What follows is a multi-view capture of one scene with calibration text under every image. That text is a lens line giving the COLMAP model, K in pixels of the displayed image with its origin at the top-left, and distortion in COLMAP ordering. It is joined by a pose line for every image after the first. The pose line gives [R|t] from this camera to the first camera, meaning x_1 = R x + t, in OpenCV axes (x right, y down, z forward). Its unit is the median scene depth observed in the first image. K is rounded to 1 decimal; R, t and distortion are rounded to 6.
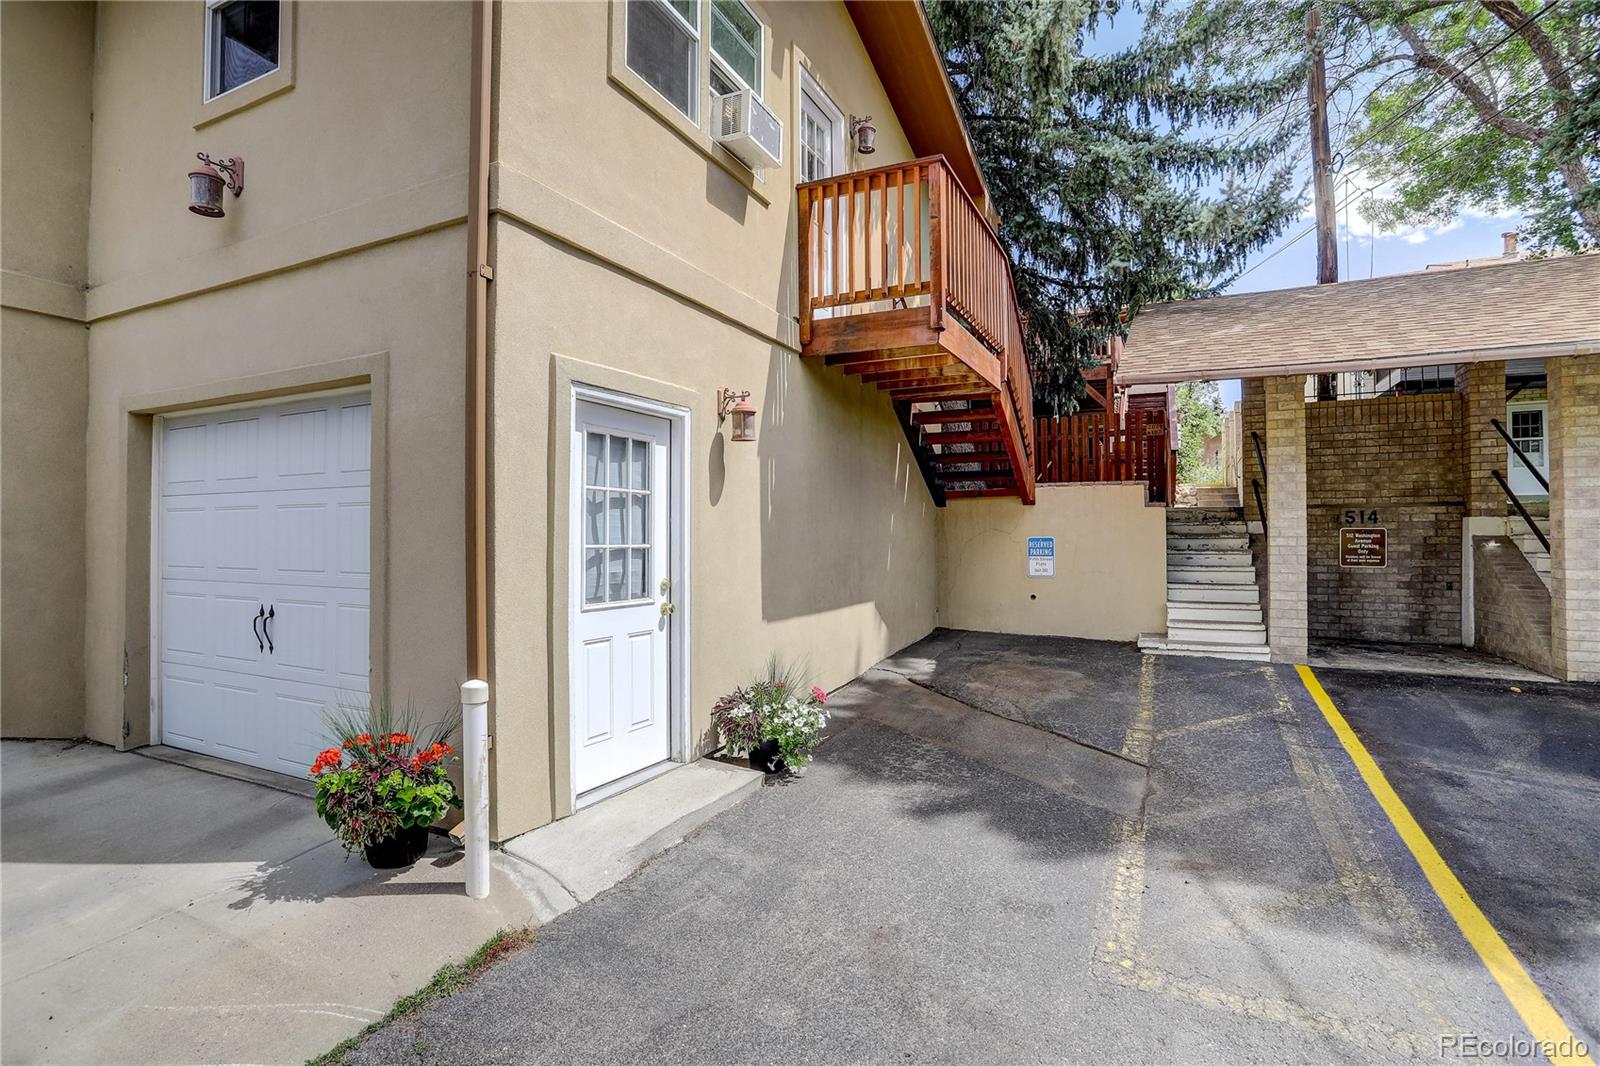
lens RADIAL K [[769.5, 0, 795.0], [0, 769.5, 523.4], [0, 0, 1]] dist [-0.061784, 0.033566]
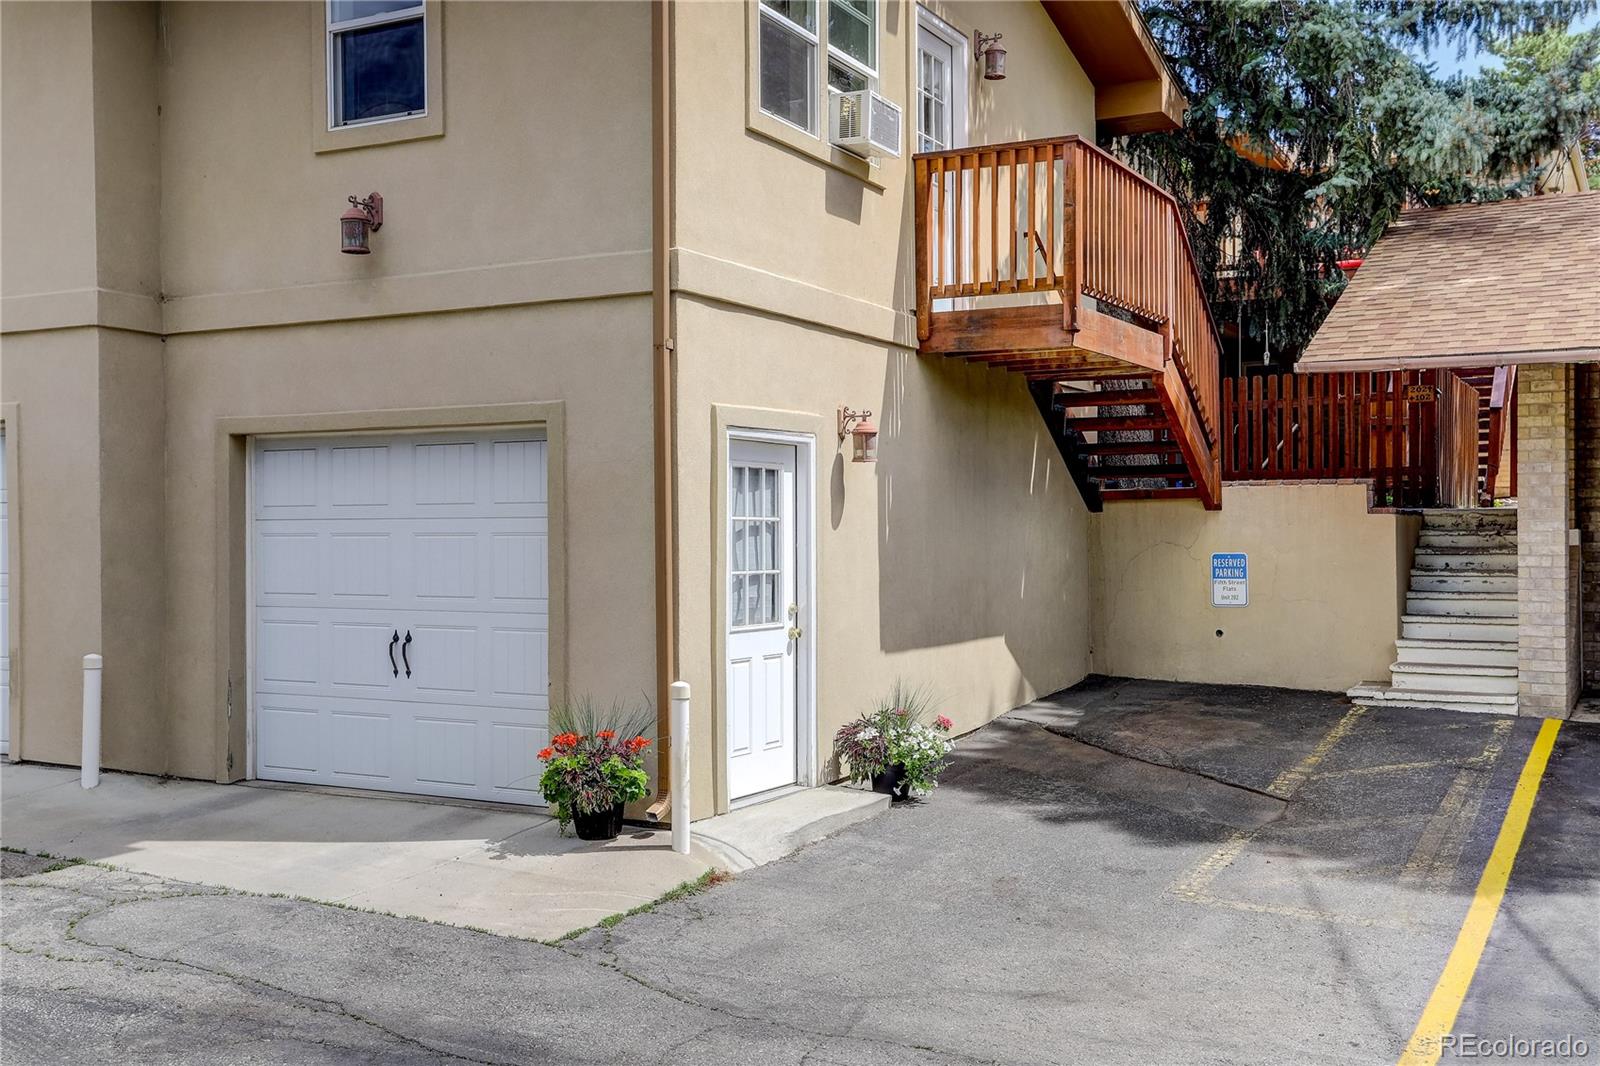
lens RADIAL K [[1546.8, 0, 800.0], [0, 1546.8, 533.0], [0, 0, 1]] dist [0.037039, 0.022744]
pose [[0.999327, -0.002587, -0.036594, -0.077679], [0.003178, 0.999865, 0.016117, -0.049885], [0.036548, -0.016222, 0.999200, -0.960828]]
